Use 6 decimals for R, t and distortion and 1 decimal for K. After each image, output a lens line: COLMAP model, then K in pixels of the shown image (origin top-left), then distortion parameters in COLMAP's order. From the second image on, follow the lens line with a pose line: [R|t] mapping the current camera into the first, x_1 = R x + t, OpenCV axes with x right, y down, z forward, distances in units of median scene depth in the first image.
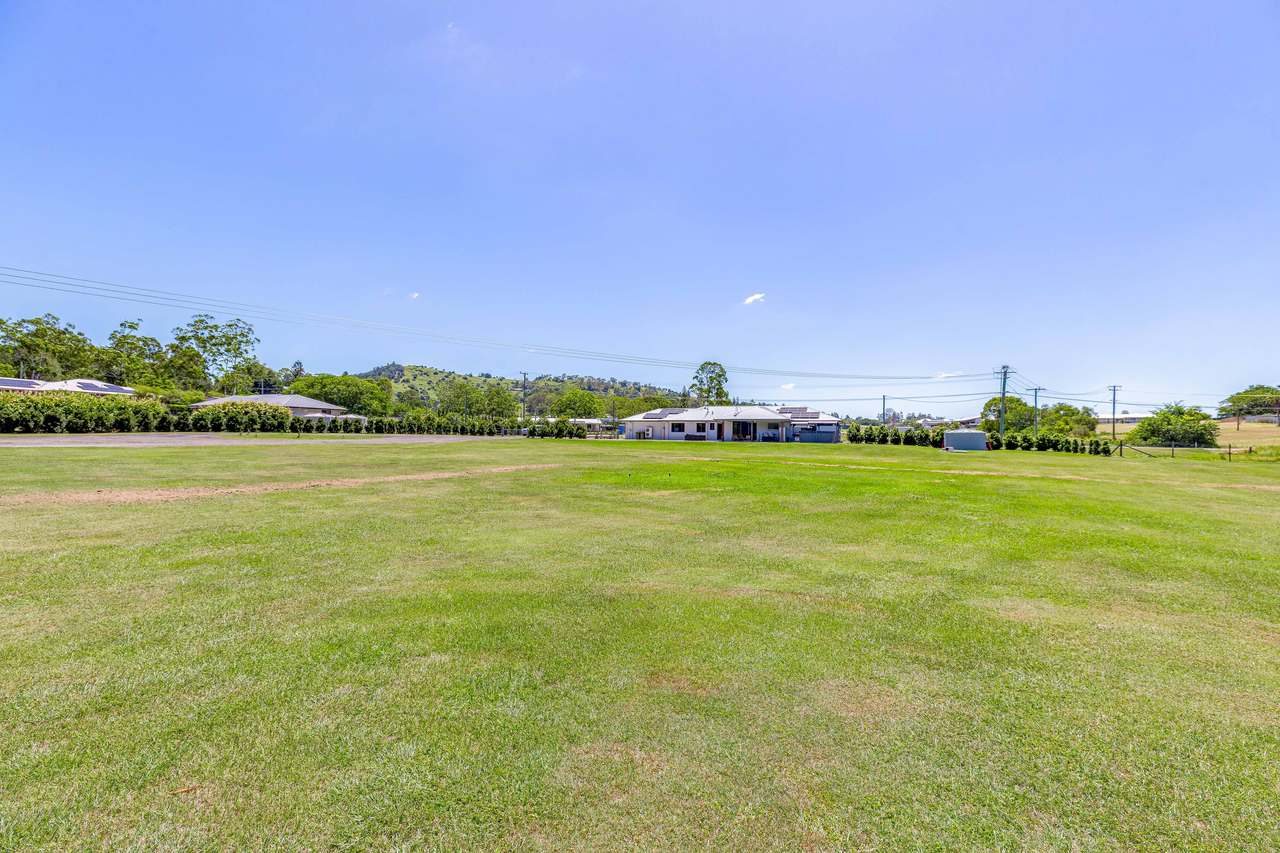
lens RADIAL K [[594.9, 0, 640.0], [0, 594.9, 426.5], [0, 0, 1]] dist [-0.000480, -0.000082]
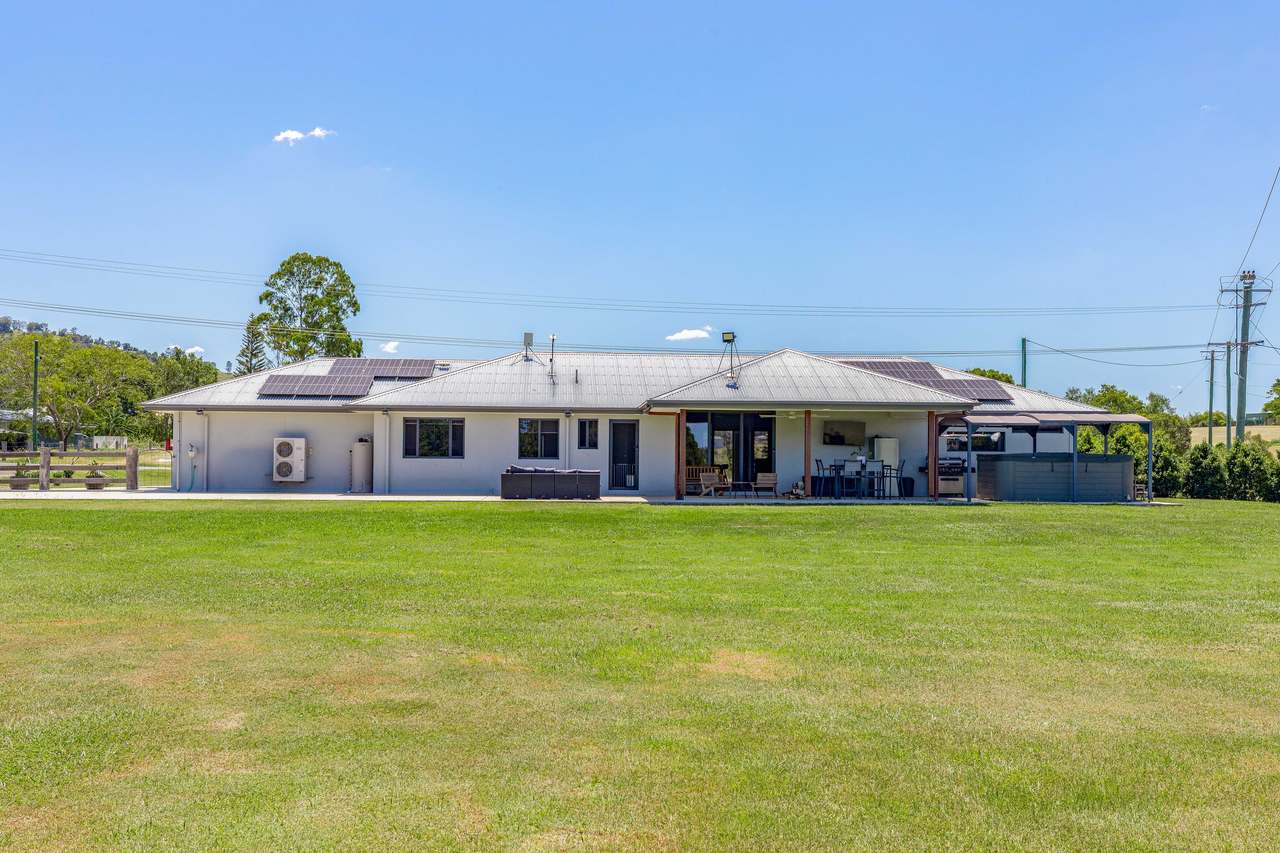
lens RADIAL K [[1267.8, 0, 640.0], [0, 1267.8, 426.5], [0, 0, 1]] dist [0.009585, 0.009419]
pose [[0.903543, 0.006477, 0.428449, -0.074990], [-0.004013, 0.999970, -0.006656, 0.000273], [-0.428479, 0.004294, 0.903541, 0.530353]]
